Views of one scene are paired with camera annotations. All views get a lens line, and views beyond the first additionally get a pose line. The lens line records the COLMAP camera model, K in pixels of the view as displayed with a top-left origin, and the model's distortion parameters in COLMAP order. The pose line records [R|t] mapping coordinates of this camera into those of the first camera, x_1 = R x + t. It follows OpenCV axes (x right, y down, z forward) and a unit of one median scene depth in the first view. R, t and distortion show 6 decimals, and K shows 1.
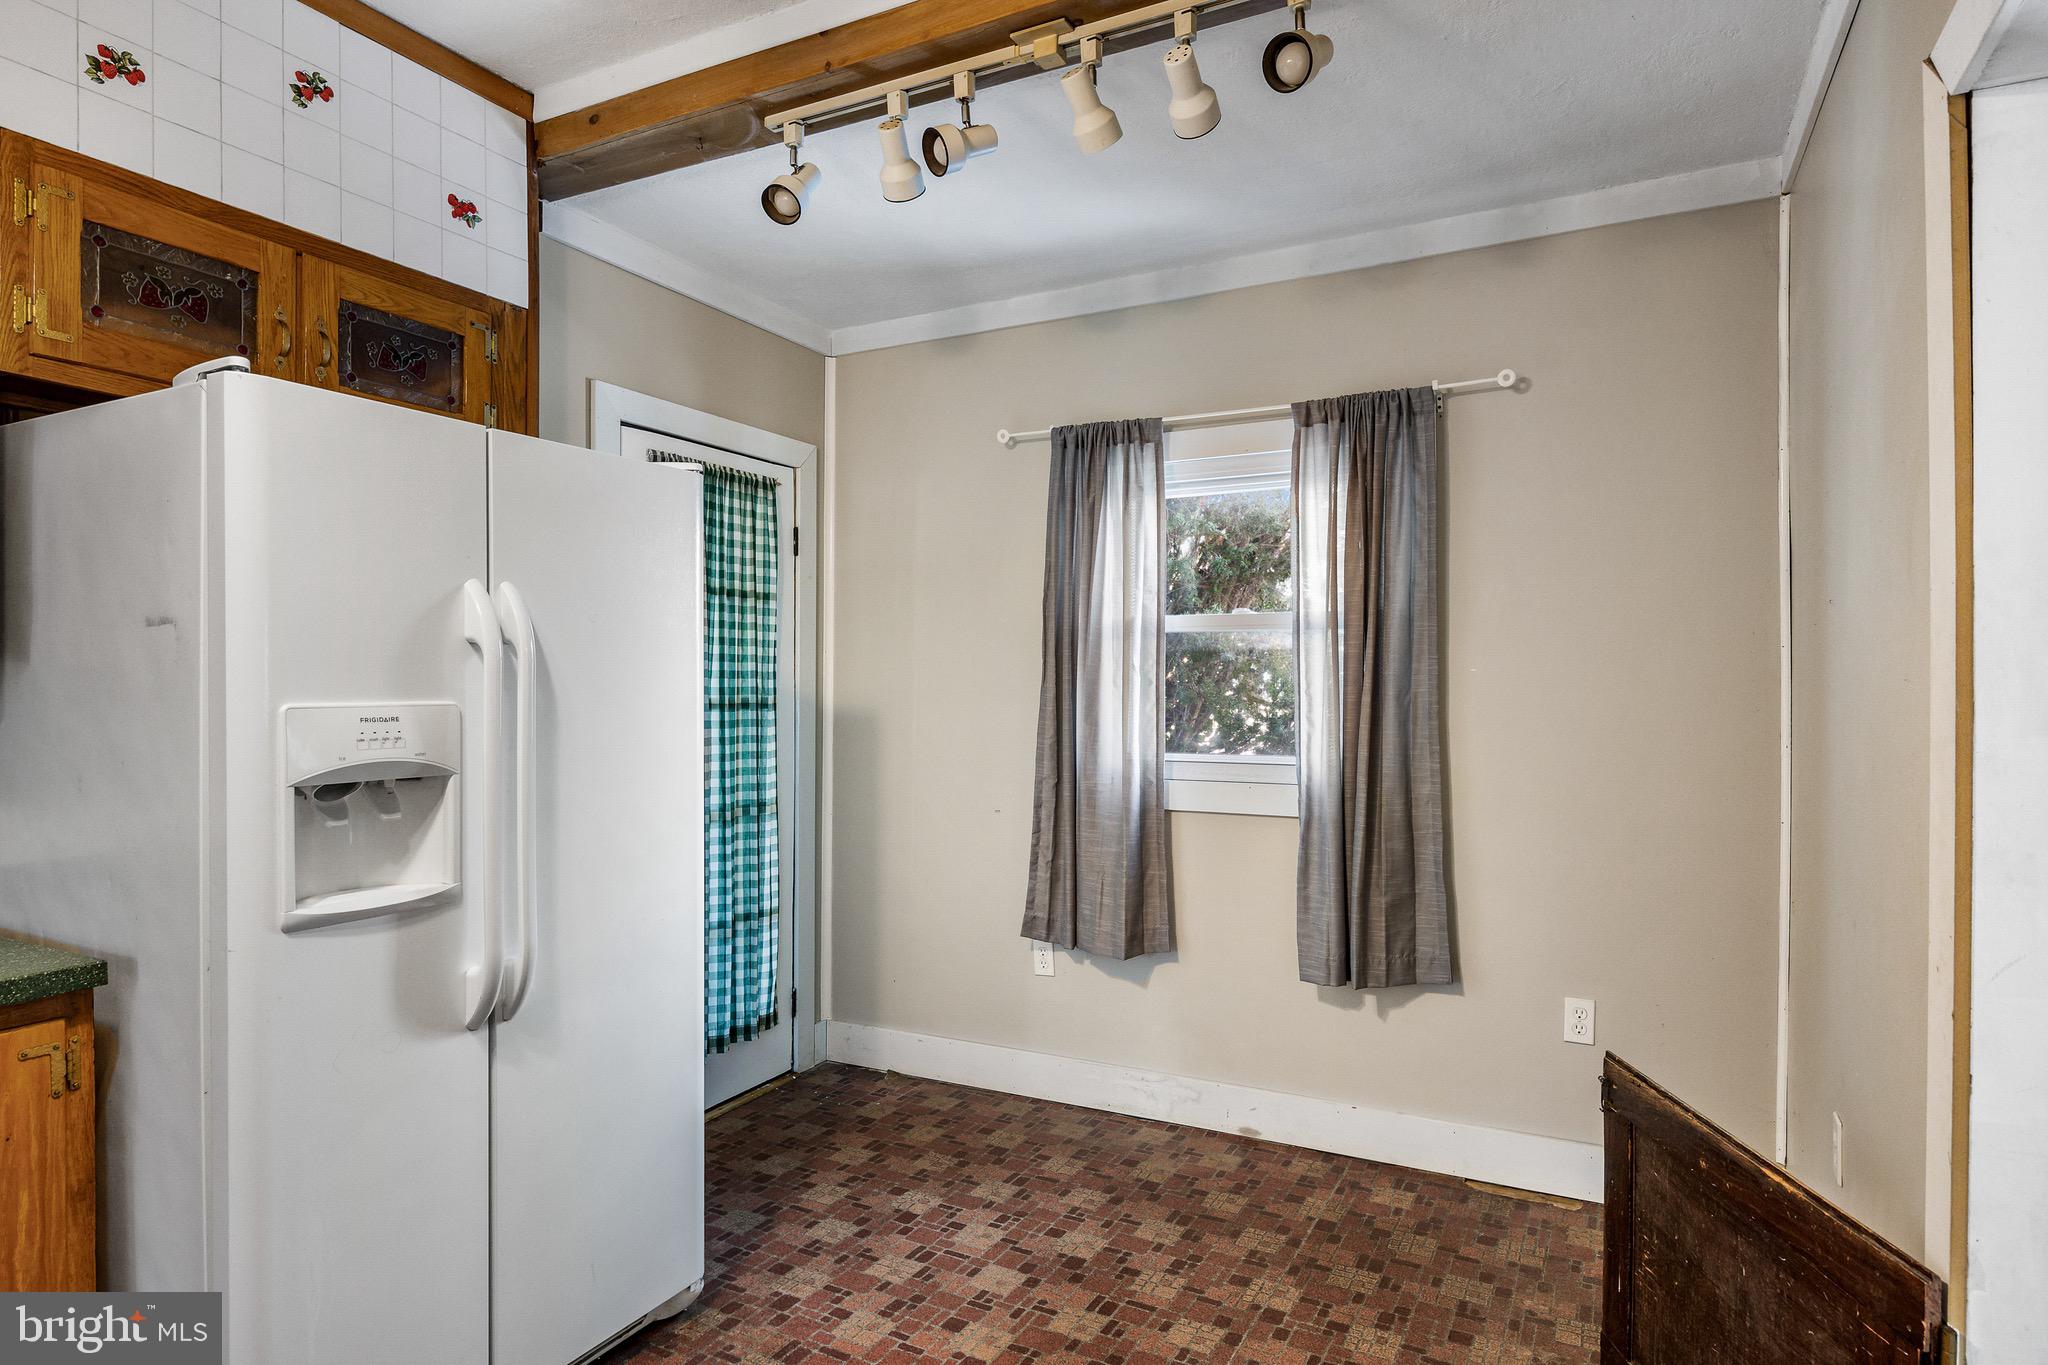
lens RADIAL K [[1152.9, 0, 1019.5], [0, 1152.9, 681.1], [0, 0, 1]] dist [0.001417, -0.001685]
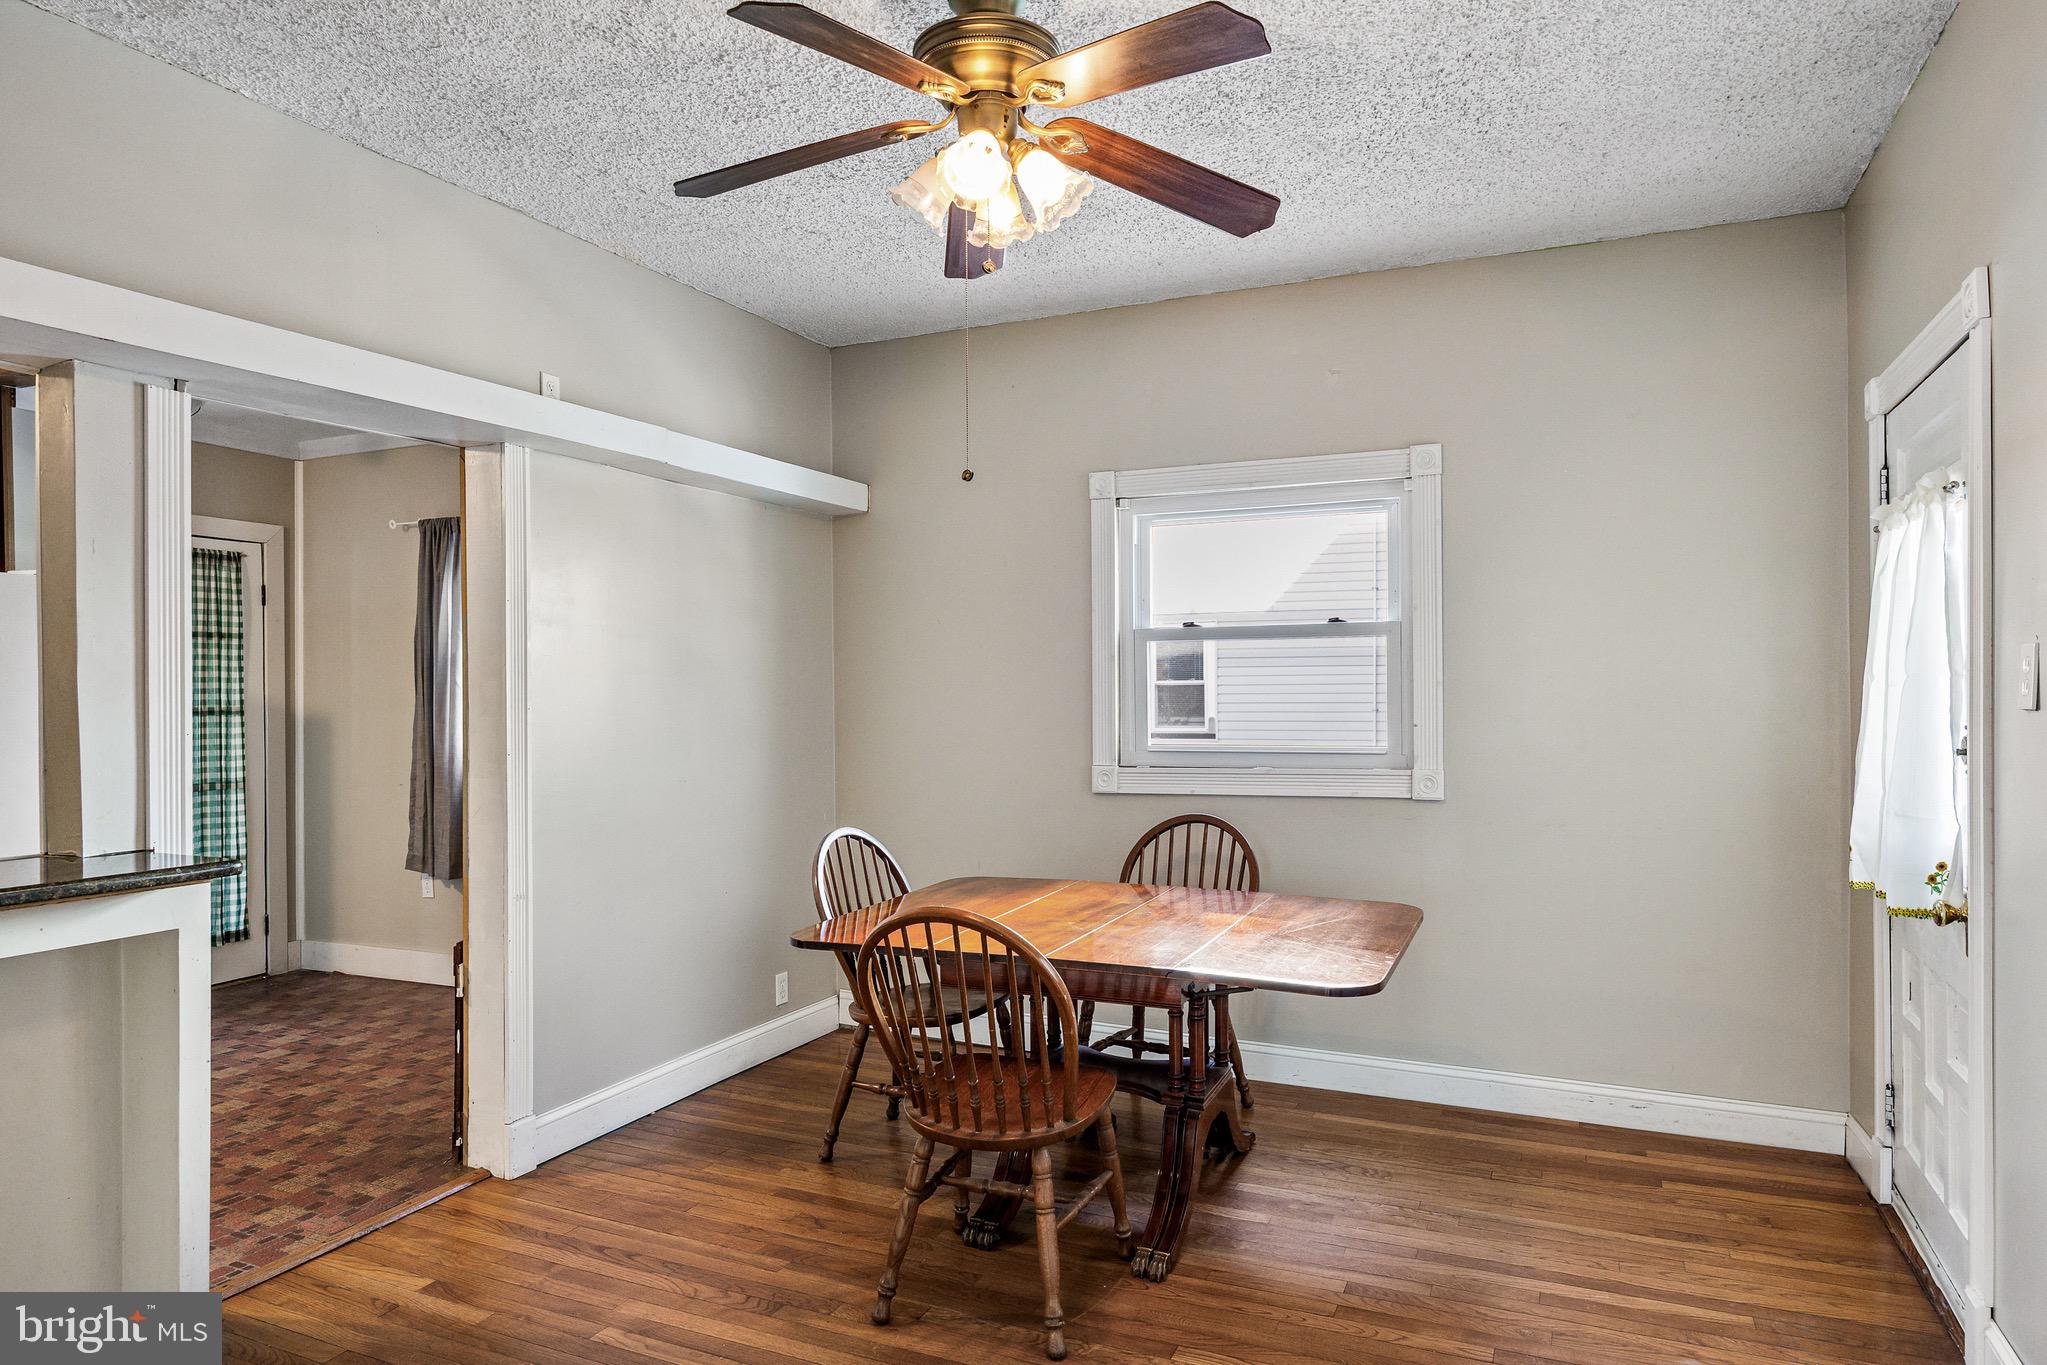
lens RADIAL K [[1254.4, 0, 1024.3], [0, 1254.4, 691.7], [0, 0, 1]] dist [0.001041, -0.000308]
pose [[0.998358, -0.009819, 0.056426, 0.671267], [0.009900, 0.999950, -0.001155, 0.006986], [-0.056412, 0.001712, 0.998406, -0.602985]]
